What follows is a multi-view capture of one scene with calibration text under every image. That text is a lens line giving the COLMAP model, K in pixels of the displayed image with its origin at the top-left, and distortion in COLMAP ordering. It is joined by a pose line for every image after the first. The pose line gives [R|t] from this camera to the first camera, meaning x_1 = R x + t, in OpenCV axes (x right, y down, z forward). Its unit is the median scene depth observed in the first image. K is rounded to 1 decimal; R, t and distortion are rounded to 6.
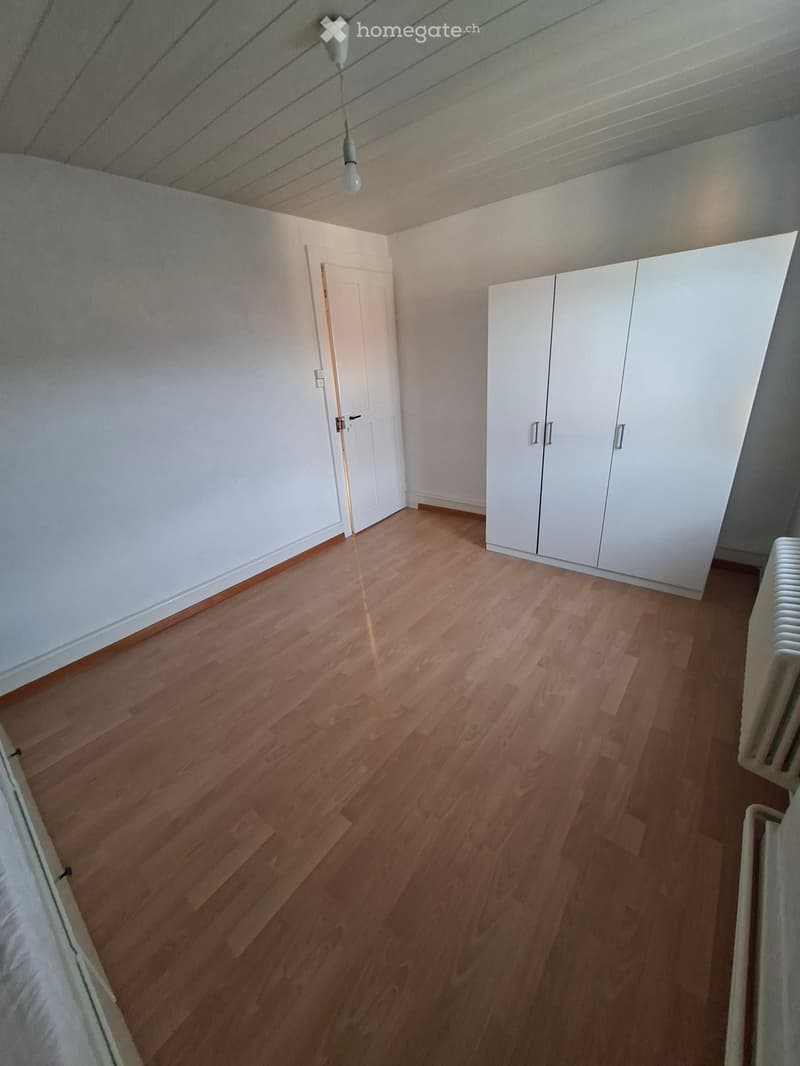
lens RADIAL K [[412.7, 0, 399.4], [0, 412.7, 533.9], [0, 0, 1]] dist [0.000419, 0.000922]
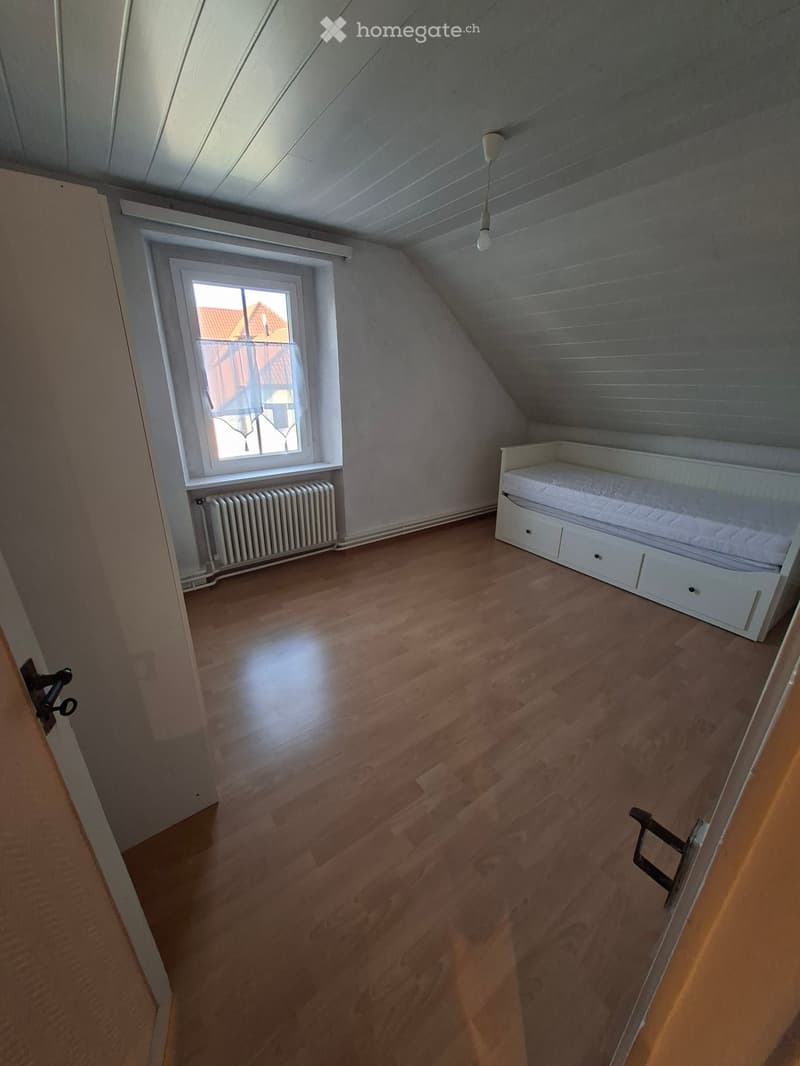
lens RADIAL K [[412.7, 0, 400.1], [0, 412.7, 530.1], [0, 0, 1]] dist [0.000419, 0.000922]
pose [[-0.963638, -0.040228, 0.264166, -0.147040], [0.150645, 0.734732, 0.661418, -0.705597], [-0.220699, 0.677163, -0.701956, 1.665422]]
